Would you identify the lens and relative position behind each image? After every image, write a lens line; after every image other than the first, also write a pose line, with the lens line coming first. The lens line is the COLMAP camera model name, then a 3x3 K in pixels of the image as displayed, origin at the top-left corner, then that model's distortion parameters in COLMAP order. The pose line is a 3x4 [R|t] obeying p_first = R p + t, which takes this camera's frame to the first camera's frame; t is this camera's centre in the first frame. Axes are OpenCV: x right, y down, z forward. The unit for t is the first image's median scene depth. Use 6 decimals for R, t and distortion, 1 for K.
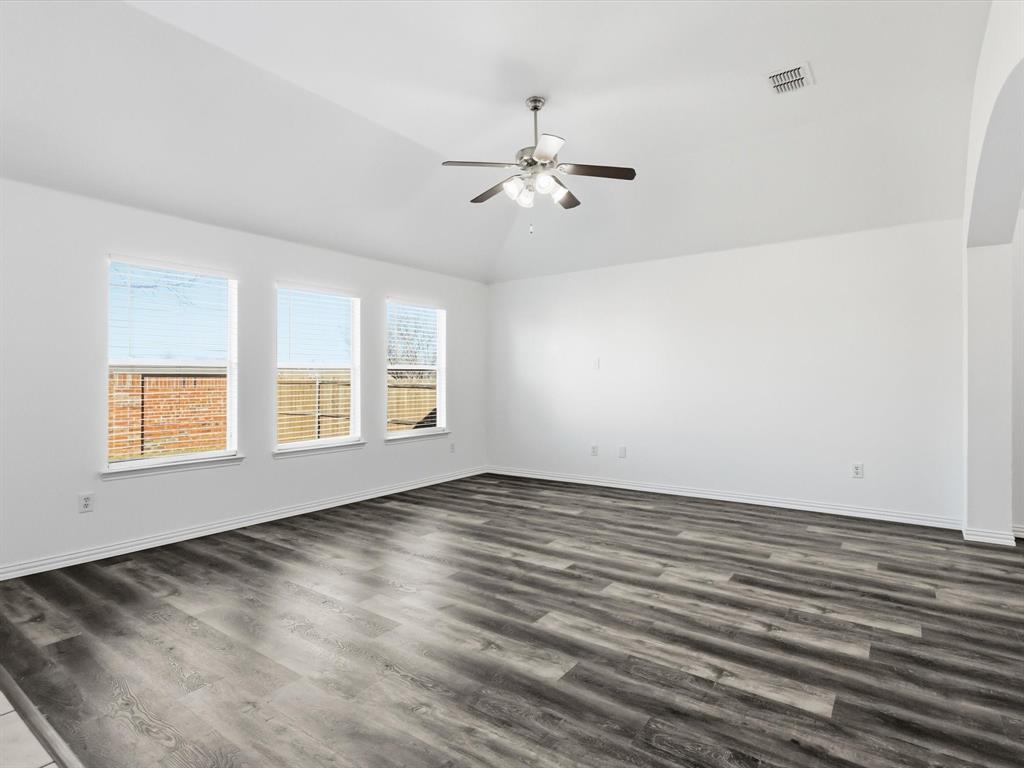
lens RADIAL K [[537.9, 0, 513.7], [0, 537.9, 383.6], [0, 0, 1]] dist [0.001349, 0.001178]
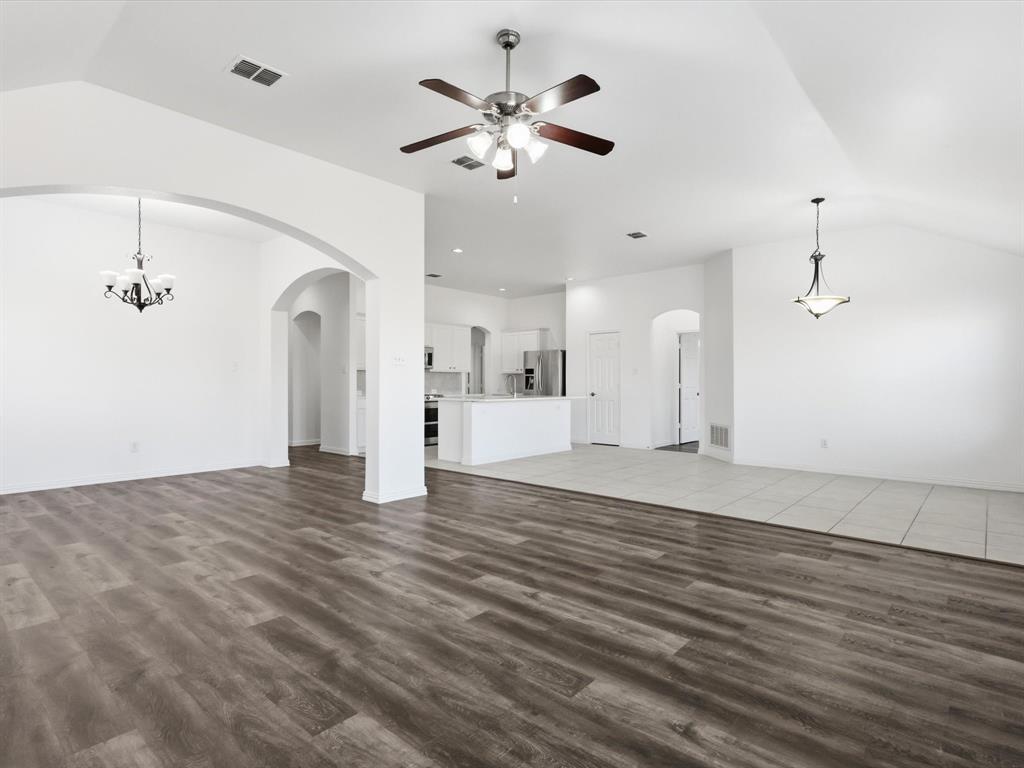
lens RADIAL K [[537.9, 0, 513.3], [0, 537.9, 408.7], [0, 0, 1]] dist [0.001349, 0.001178]
pose [[-0.995824, -0.003767, 0.091217, -0.040990], [0.001019, 0.998628, 0.052364, -0.000862], [-0.091289, 0.052238, -0.994453, 1.895972]]
